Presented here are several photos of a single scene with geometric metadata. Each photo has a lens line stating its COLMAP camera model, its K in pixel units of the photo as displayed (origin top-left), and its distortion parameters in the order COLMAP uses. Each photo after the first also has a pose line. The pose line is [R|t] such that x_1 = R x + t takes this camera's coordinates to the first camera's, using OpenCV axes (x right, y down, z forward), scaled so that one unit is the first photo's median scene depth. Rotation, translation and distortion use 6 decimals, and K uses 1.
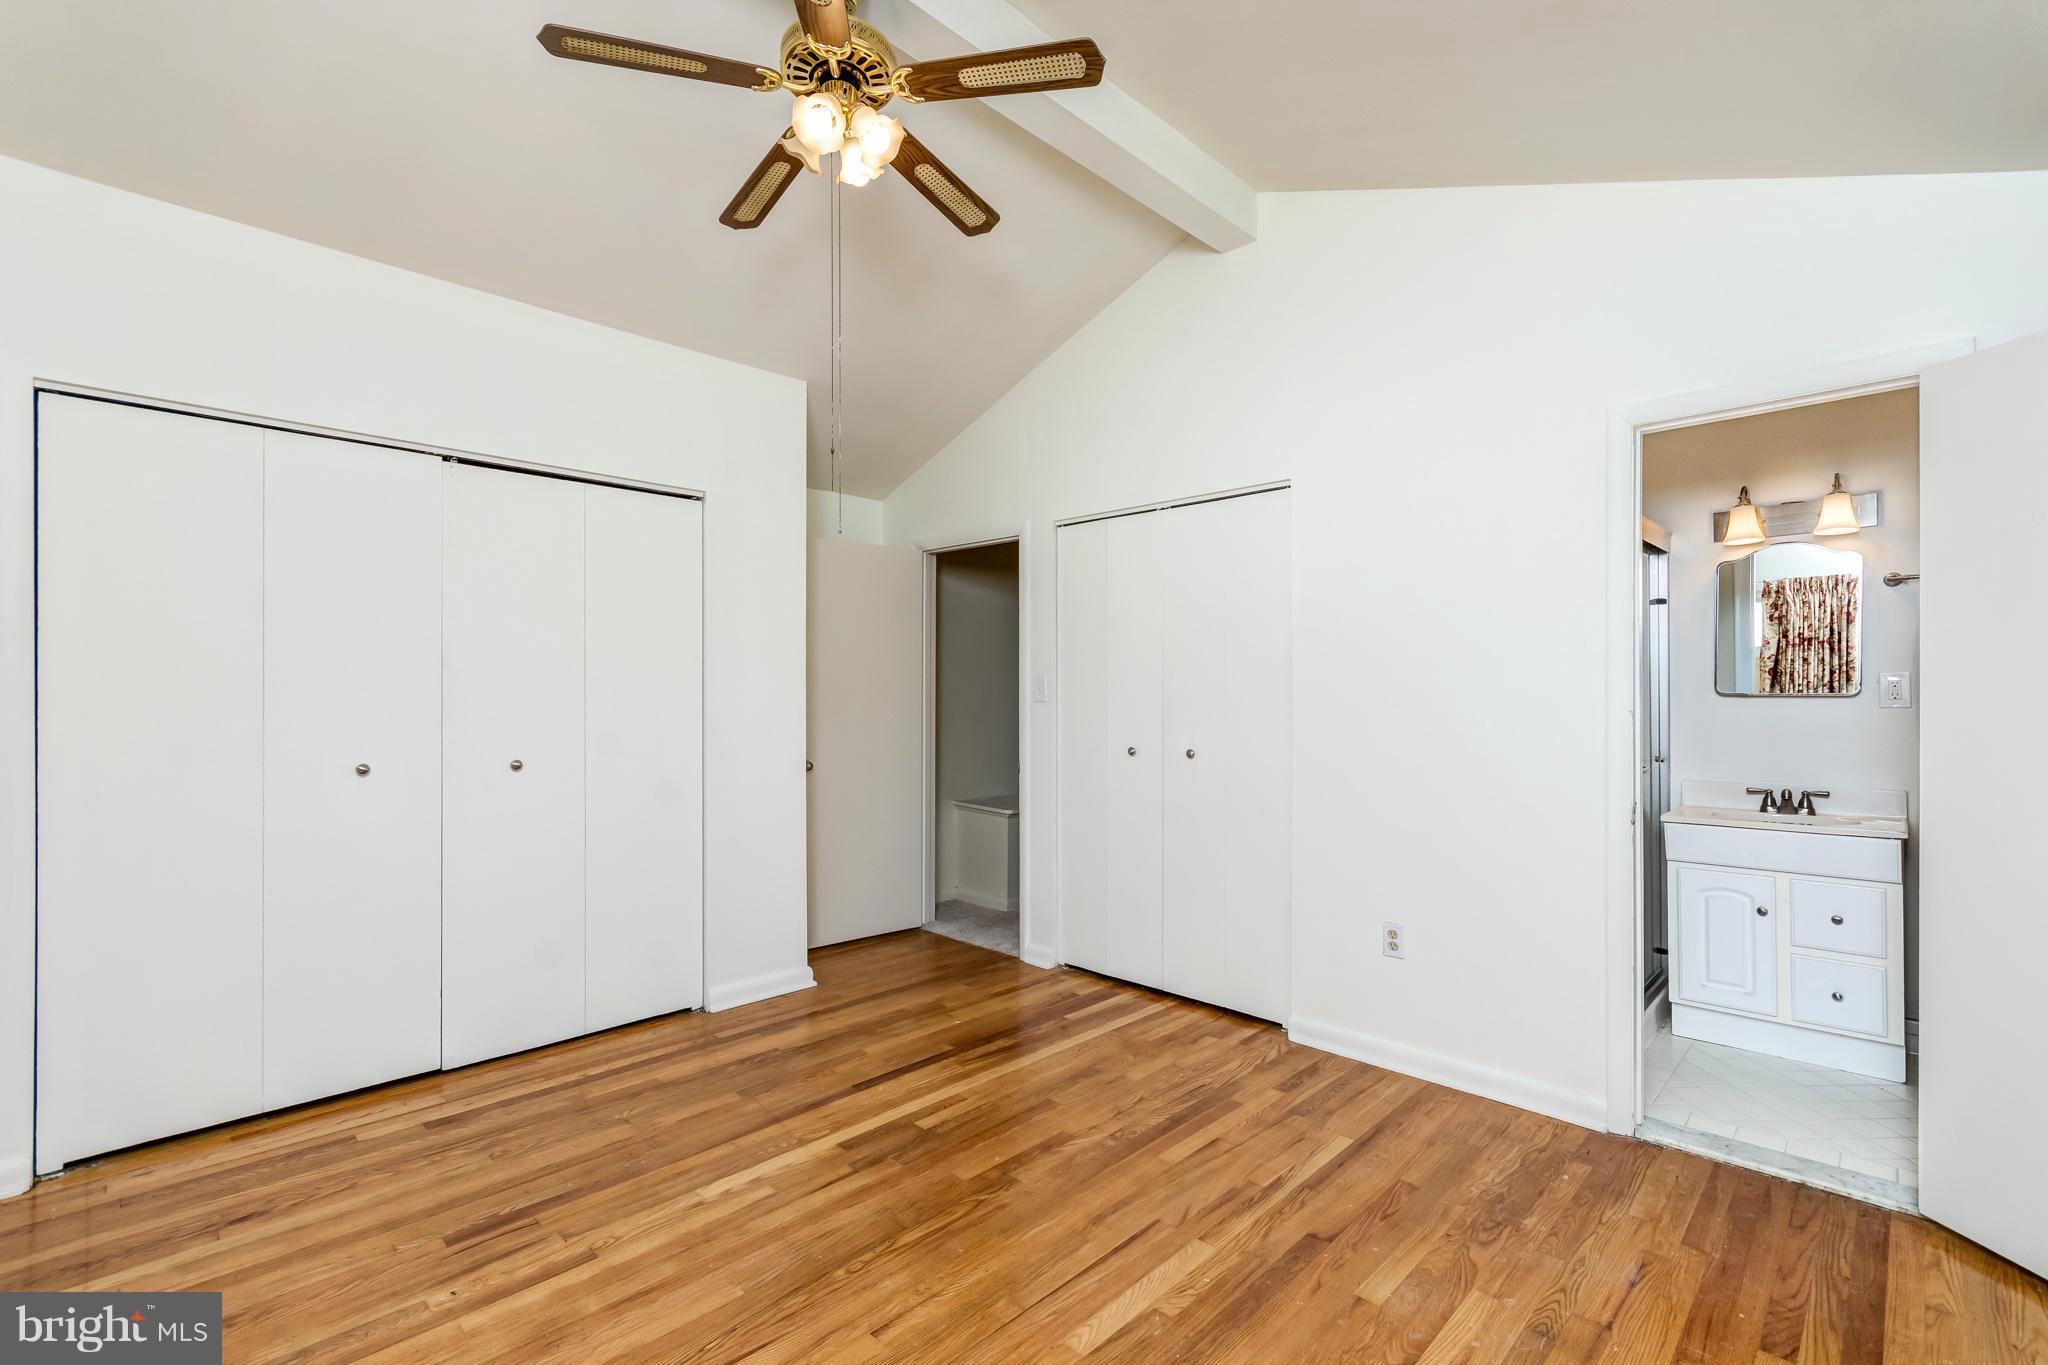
lens RADIAL K [[884.2, 0, 1018.8], [0, 884.2, 688.1], [0, 0, 1]] dist [0.004102, -0.000179]
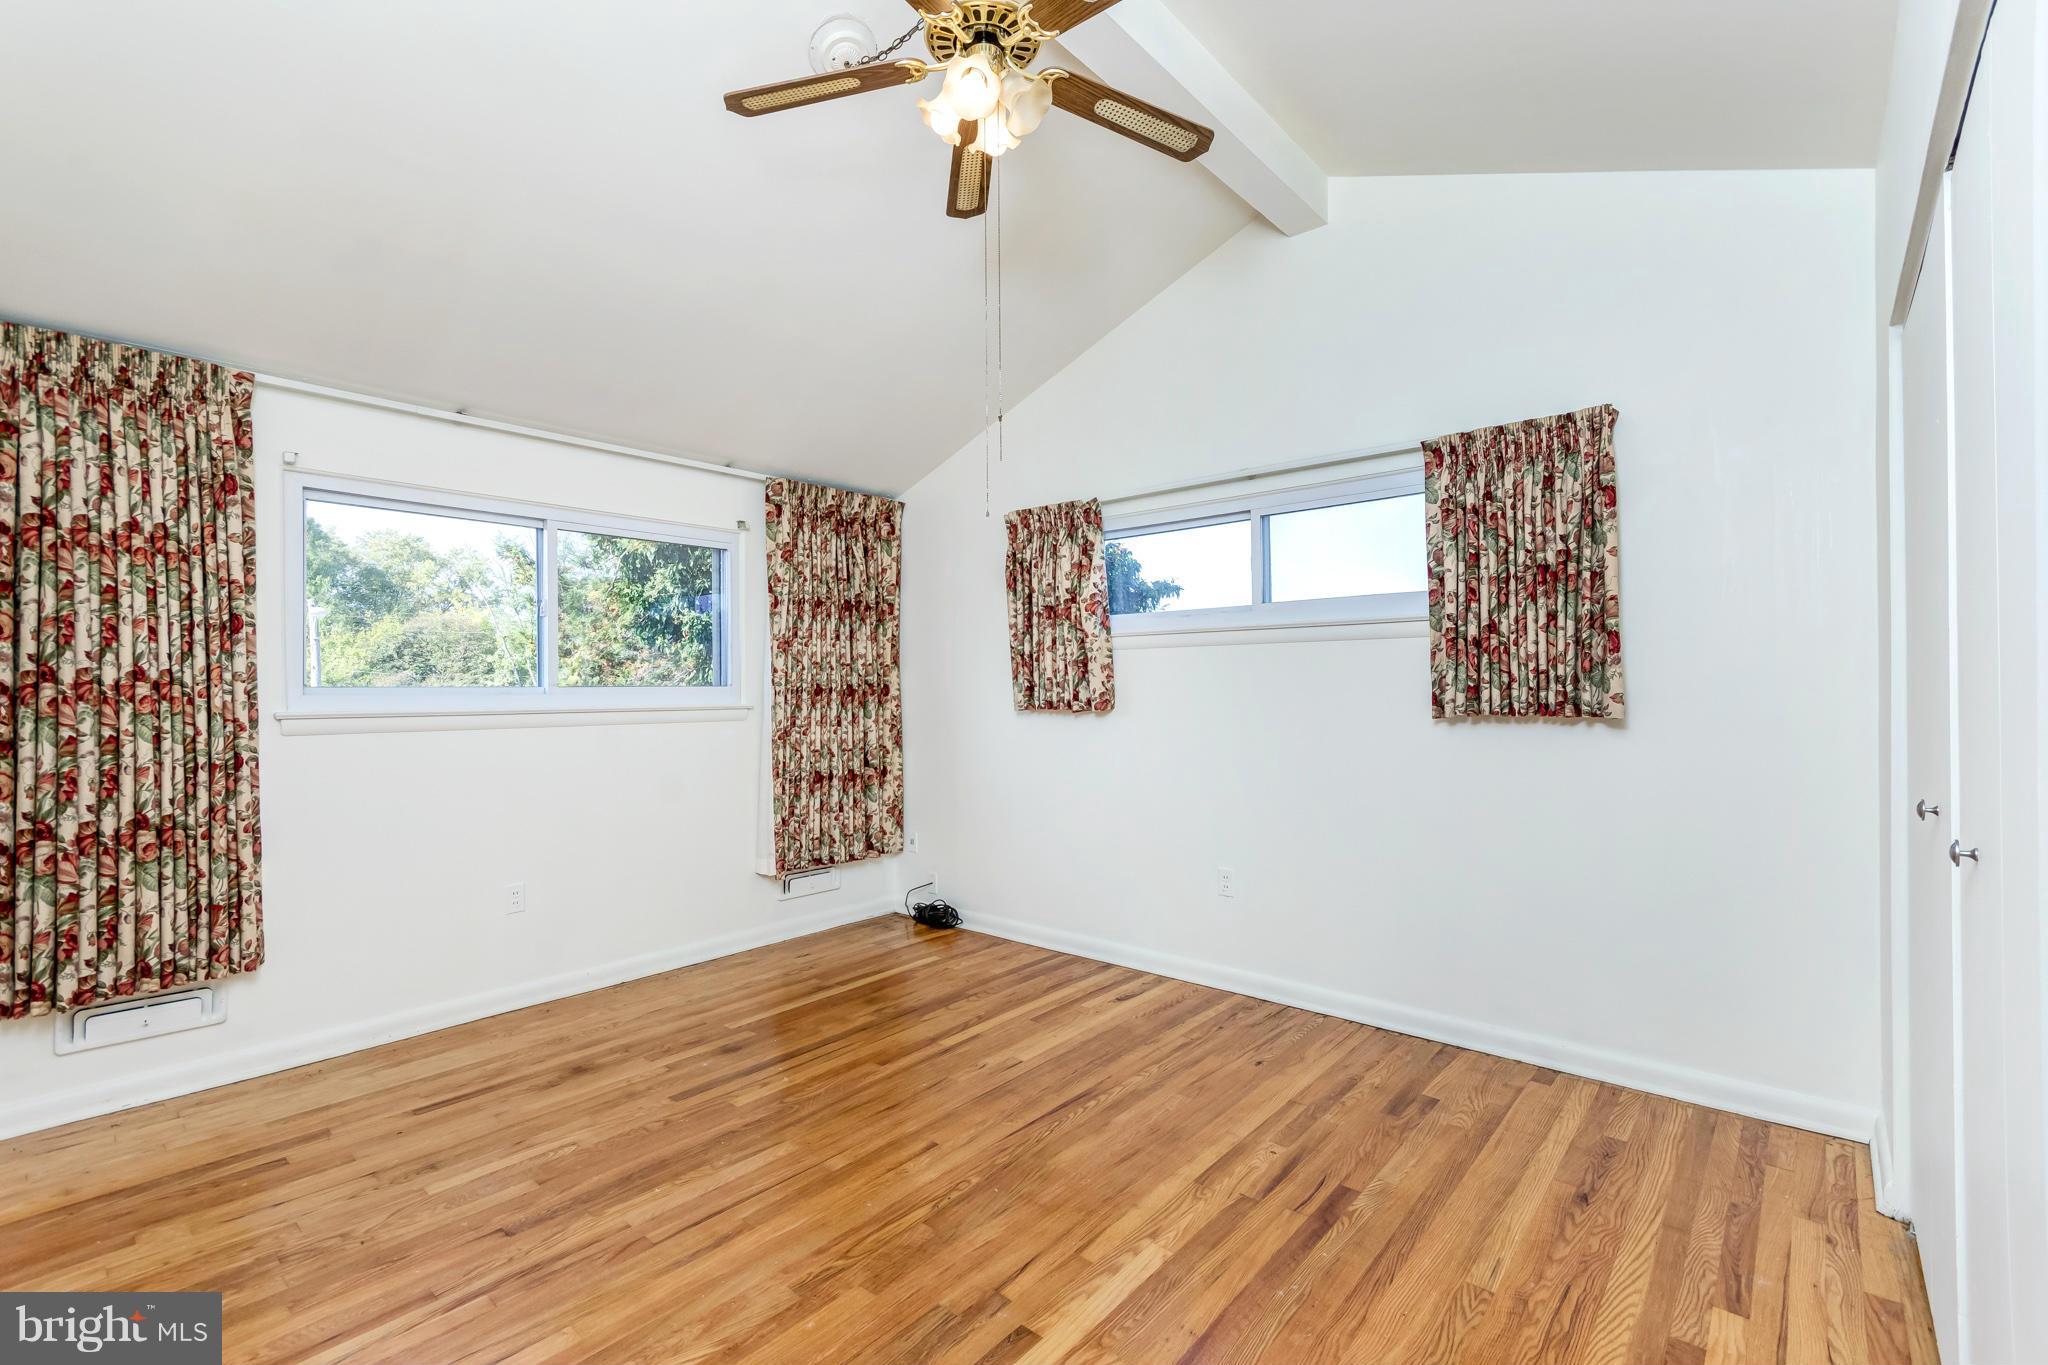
lens RADIAL K [[884.2, 0, 1018.8], [0, 884.2, 688.1], [0, 0, 1]] dist [0.004102, -0.000179]
pose [[-0.997343, 0.008693, -0.072322, -0.149282], [0.009120, 0.999943, -0.005572, 0.015229], [0.072269, -0.006217, -0.997366, 1.776425]]
